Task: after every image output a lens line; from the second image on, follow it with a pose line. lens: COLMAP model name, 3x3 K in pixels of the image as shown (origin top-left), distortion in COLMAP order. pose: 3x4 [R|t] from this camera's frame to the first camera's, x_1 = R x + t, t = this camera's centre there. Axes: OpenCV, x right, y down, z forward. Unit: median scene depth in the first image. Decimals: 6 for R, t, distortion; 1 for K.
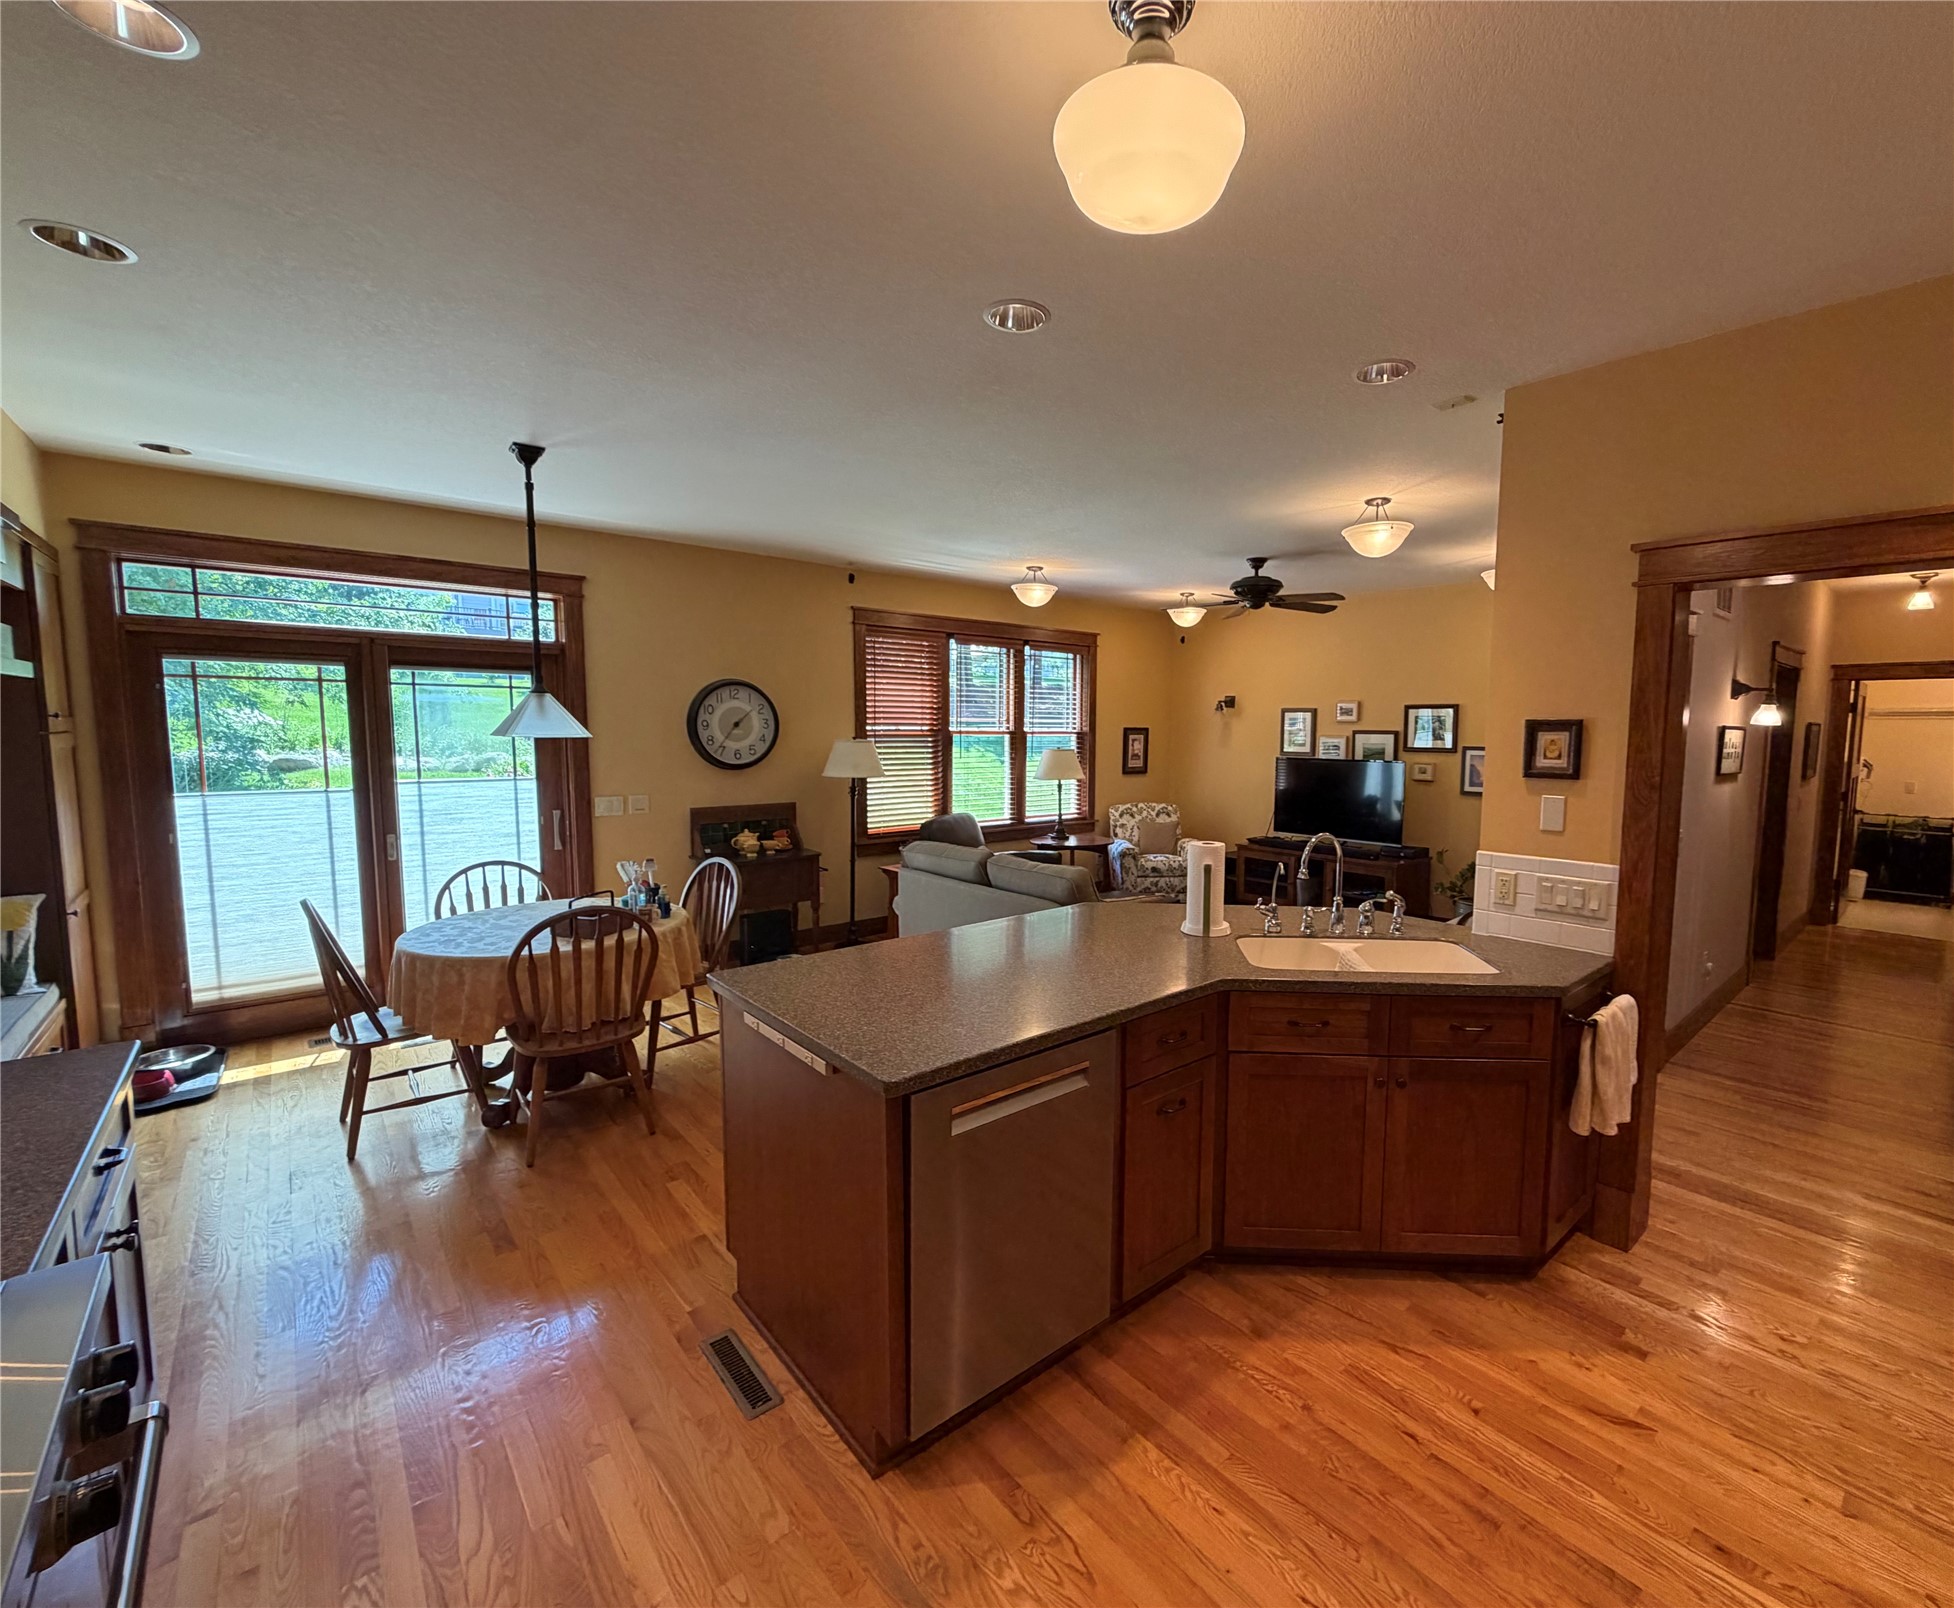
lens RADIAL K [[861.6, 0, 1064.8], [0, 861.6, 802.5], [0, 0, 1]] dist [0.001713, -0.000007]
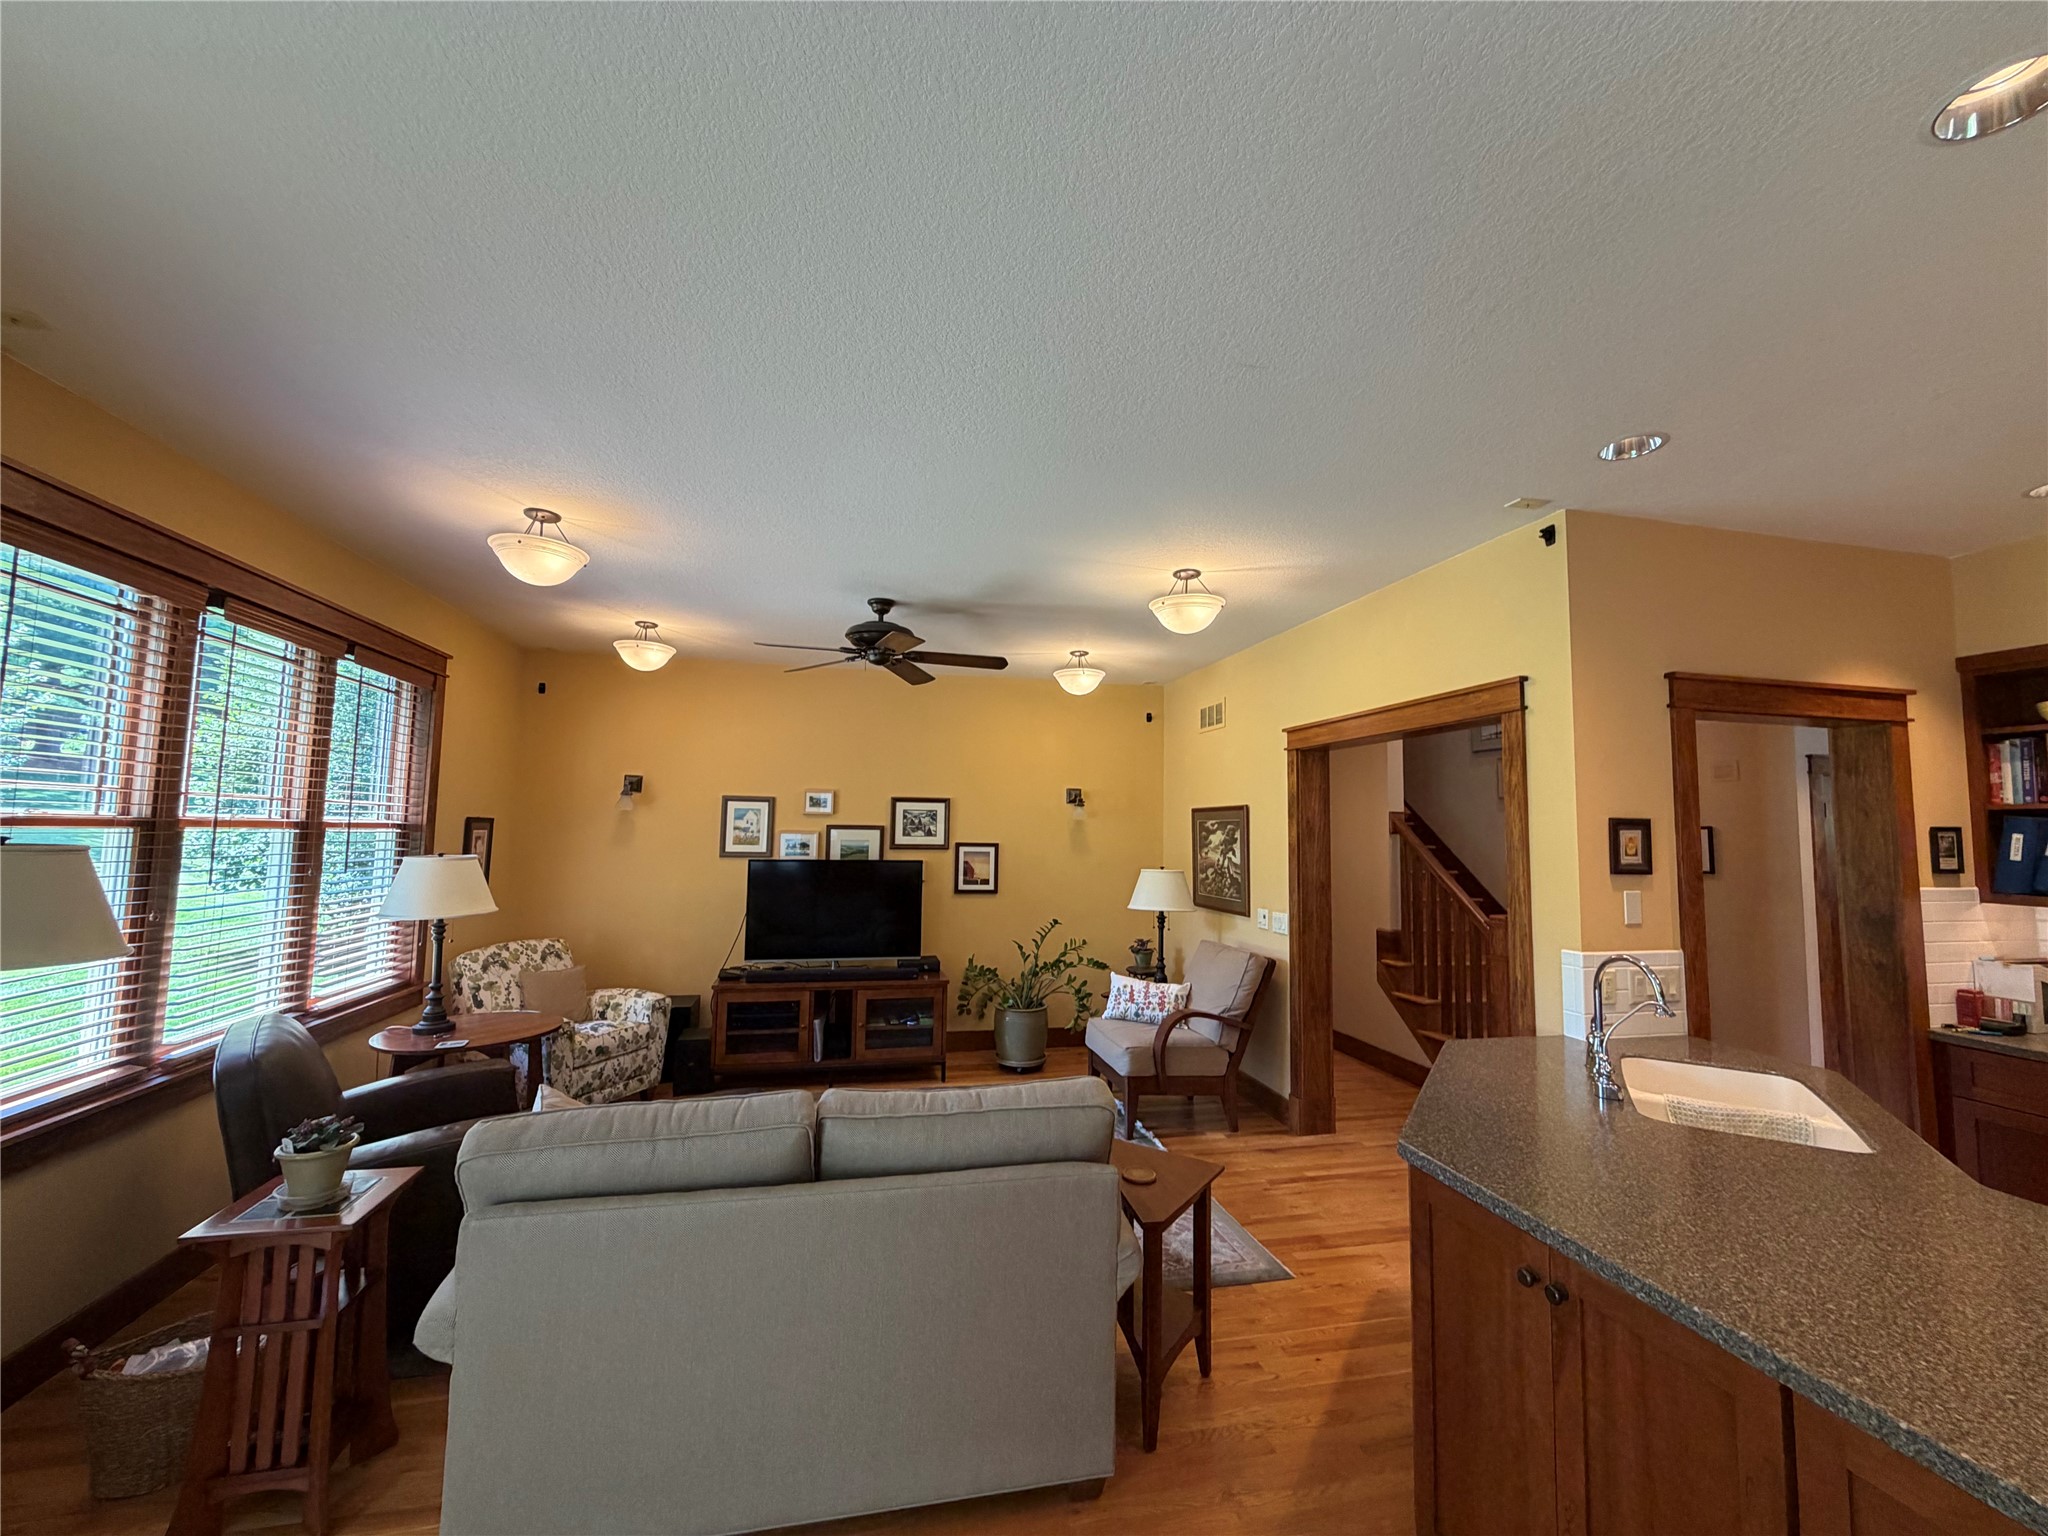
lens RADIAL K [[817.2, 0, 1015.2], [0, 817.2, 768.2], [0, 0, 1]] dist [0.000384, 0.000091]
pose [[0.500868, 0.067307, 0.862903, -0.265488], [0.065095, 0.991219, -0.115100, -0.035025], [-0.863072, 0.113821, 0.492088, 0.445411]]
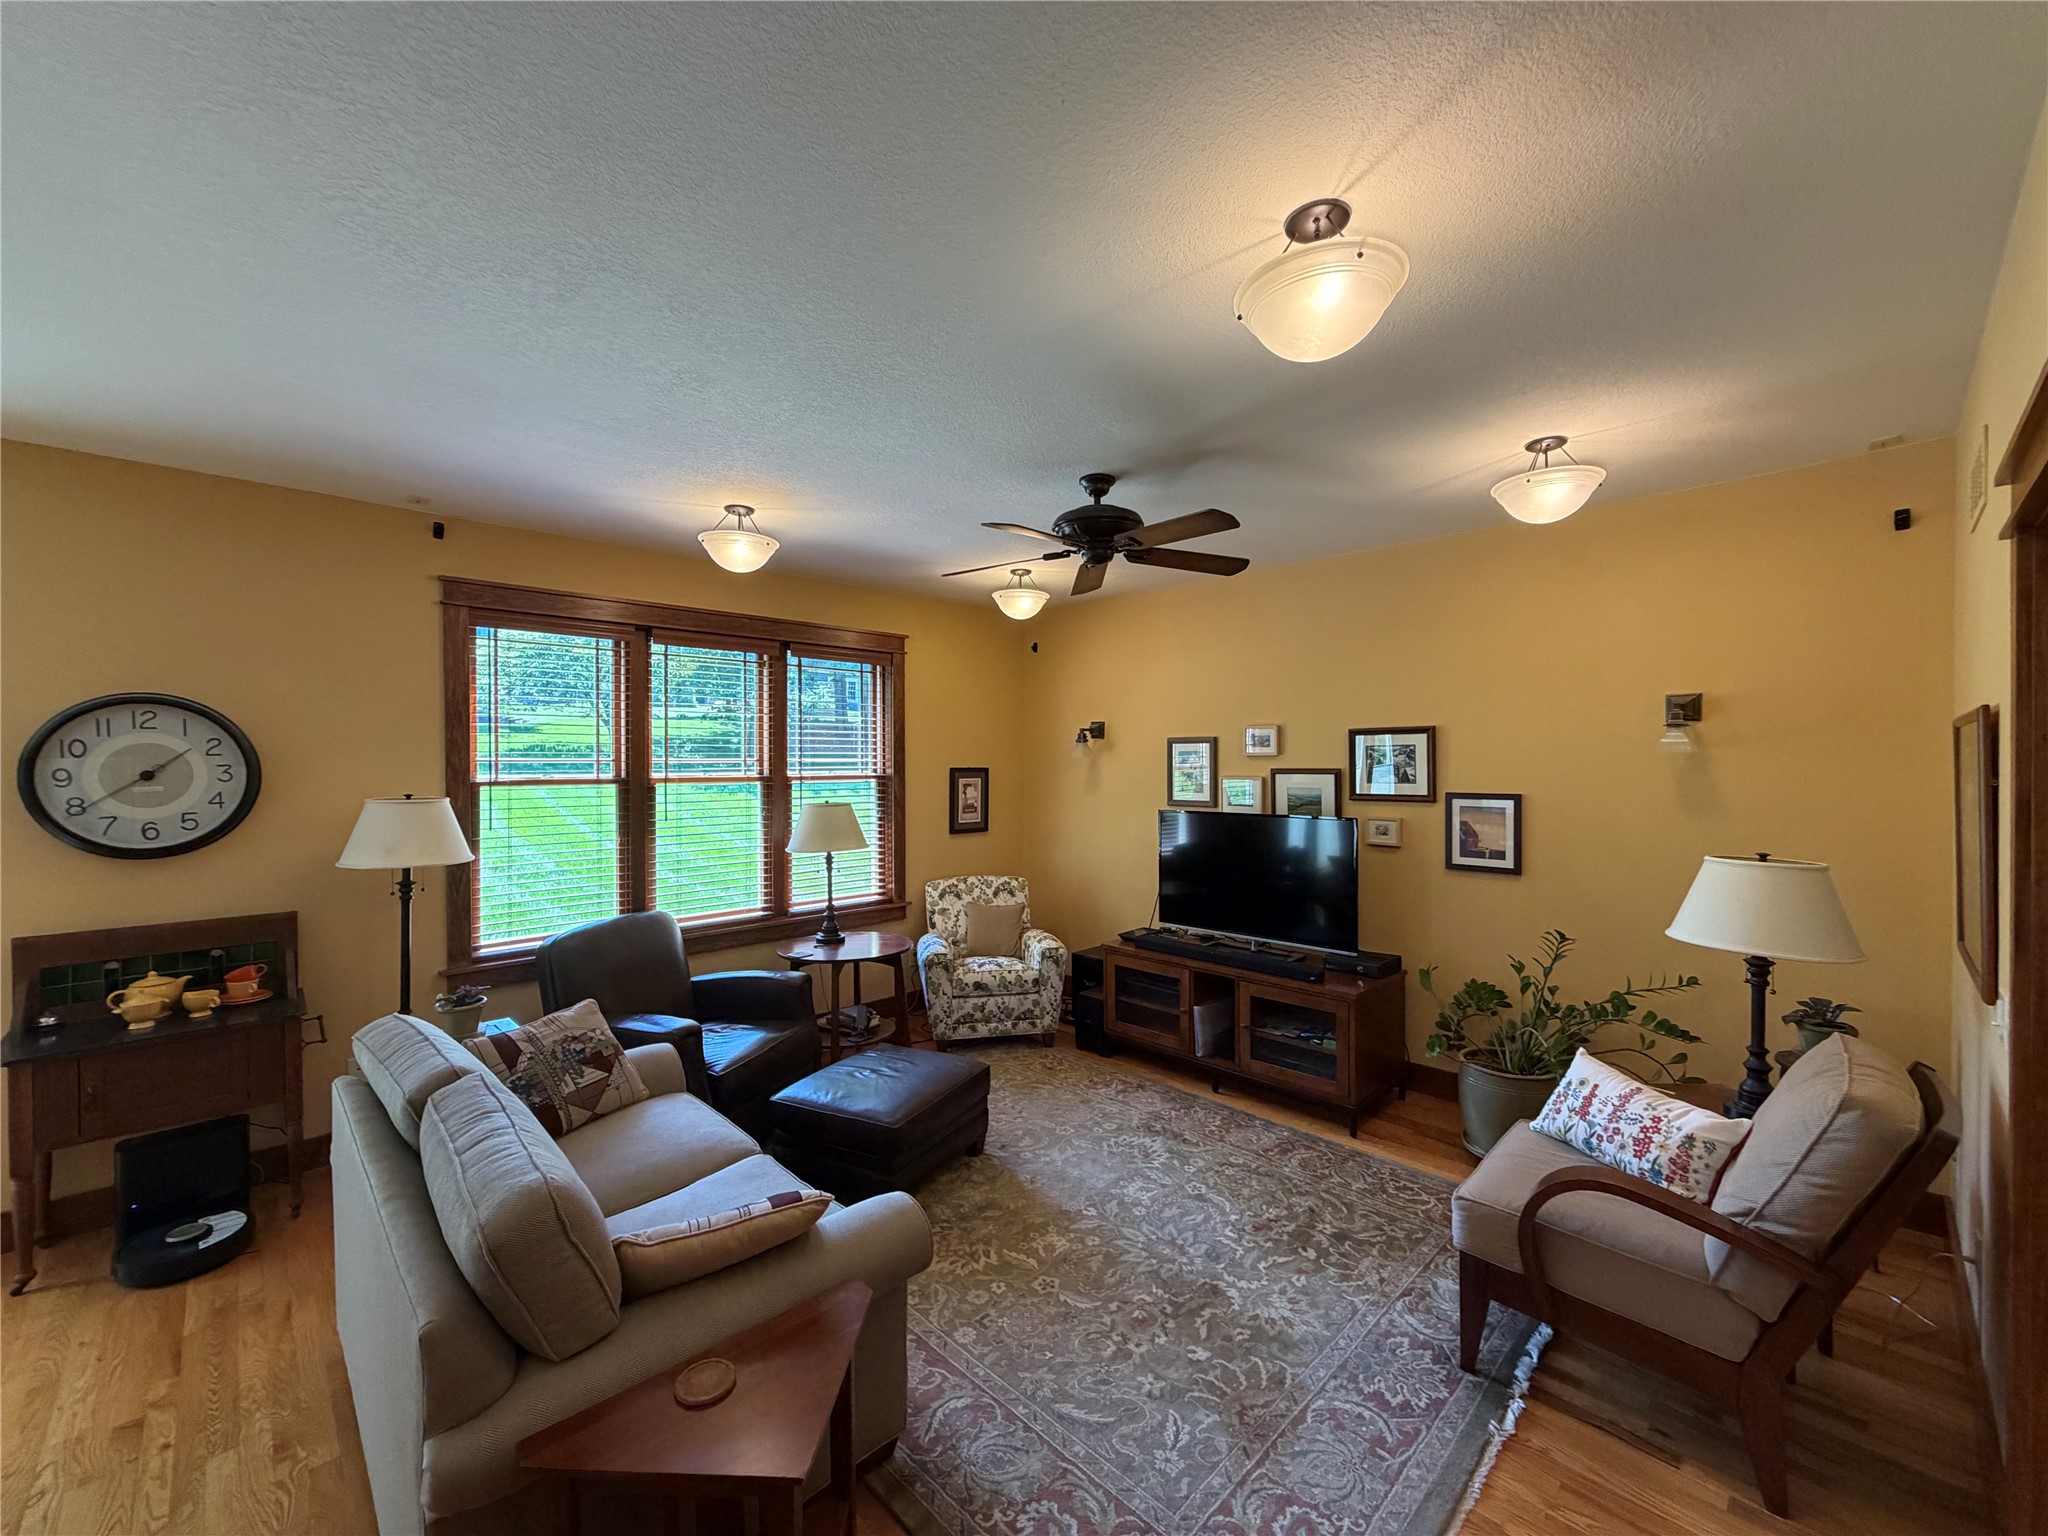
lens RADIAL K [[817.2, 0, 1021.2], [0, 817.2, 769.5], [0, 0, 1]] dist [0.000384, 0.000091]
pose [[0.999434, -0.013569, 0.030793, 0.121476], [0.016015, 0.996617, -0.080615, -0.035232], [-0.029594, 0.081062, 0.996270, 0.375959]]
